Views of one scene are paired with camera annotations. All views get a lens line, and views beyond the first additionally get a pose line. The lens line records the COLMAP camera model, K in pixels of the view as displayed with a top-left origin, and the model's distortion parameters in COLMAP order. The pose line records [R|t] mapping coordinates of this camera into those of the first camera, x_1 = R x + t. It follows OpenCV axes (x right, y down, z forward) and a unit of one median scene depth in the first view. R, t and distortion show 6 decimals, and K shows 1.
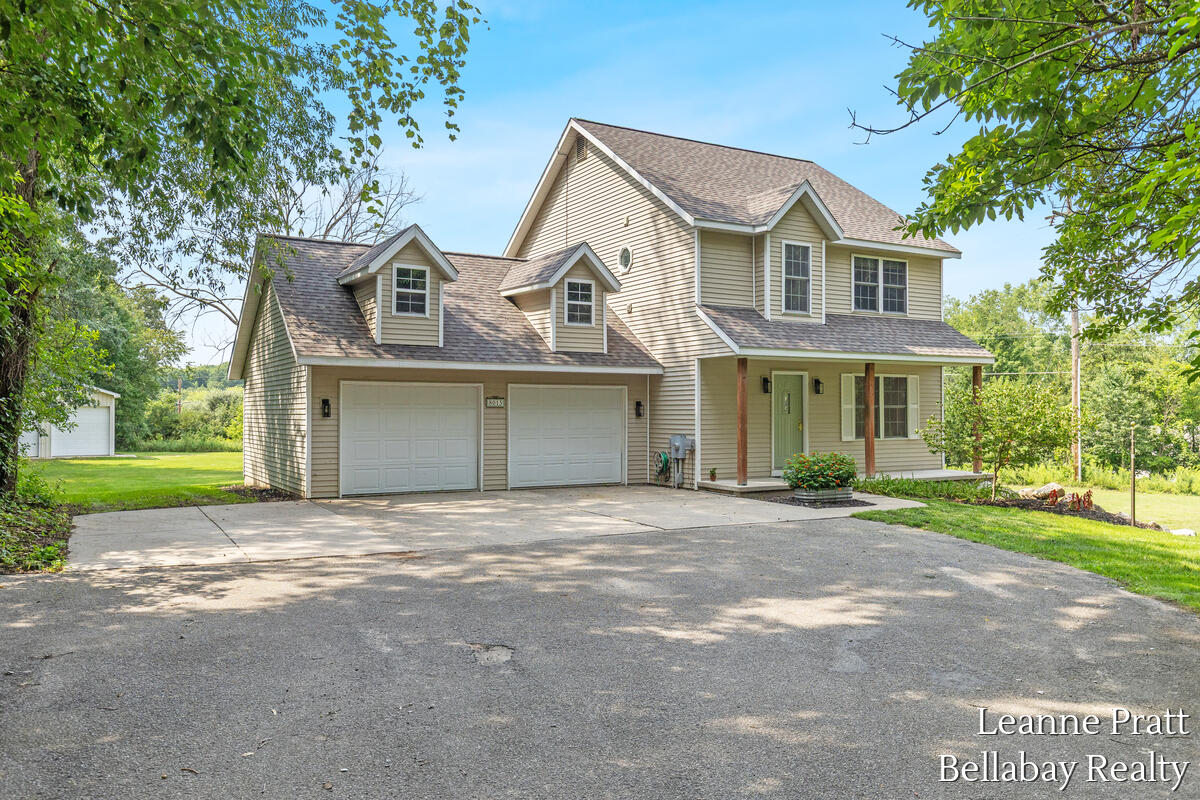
lens RADIAL K [[972.9, 0, 598.0], [0, 972.9, 402.1], [0, 0, 1]] dist [-0.001685, 0.001046]
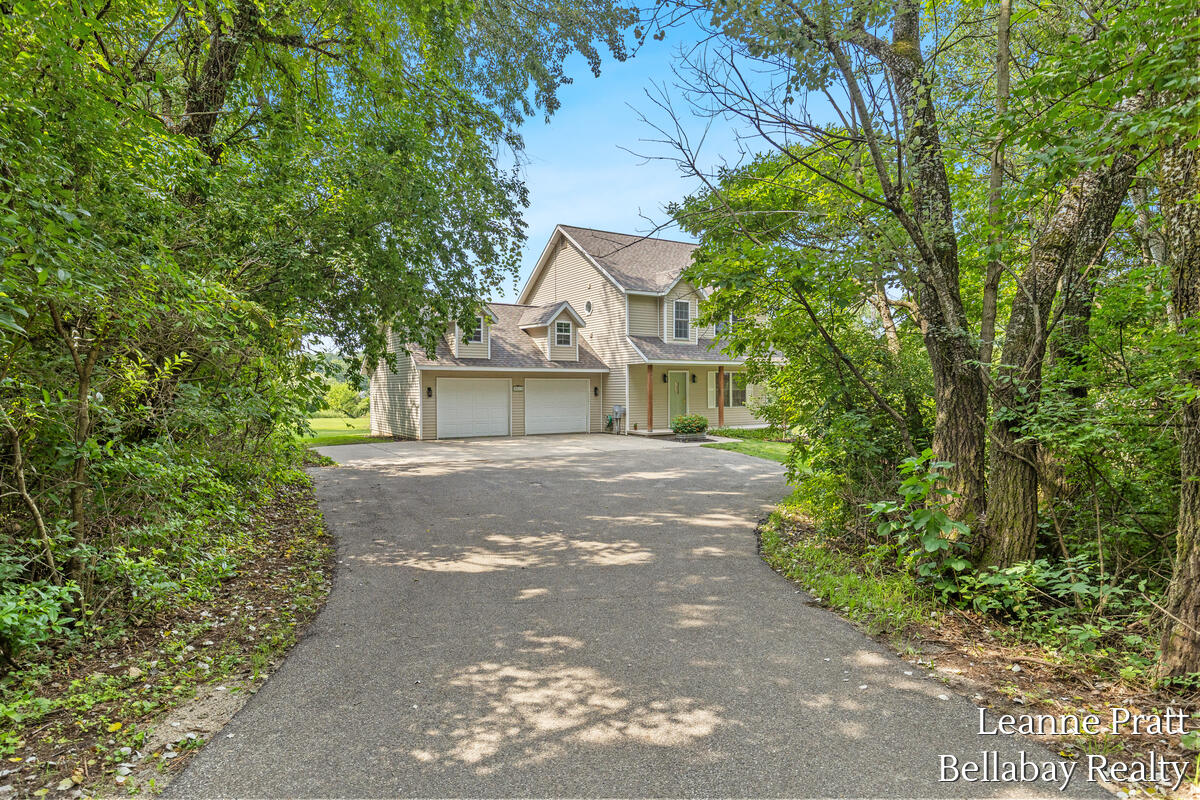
lens RADIAL K [[654.0, 0, 600.2], [0, 654.0, 399.9], [0, 0, 1]] dist [0.007204, 0.000651]
pose [[0.999271, -0.003909, 0.037986, 0.003419], [0.002945, 0.999673, 0.025407, -0.008701], [-0.038073, -0.025276, 0.998955, -0.244016]]
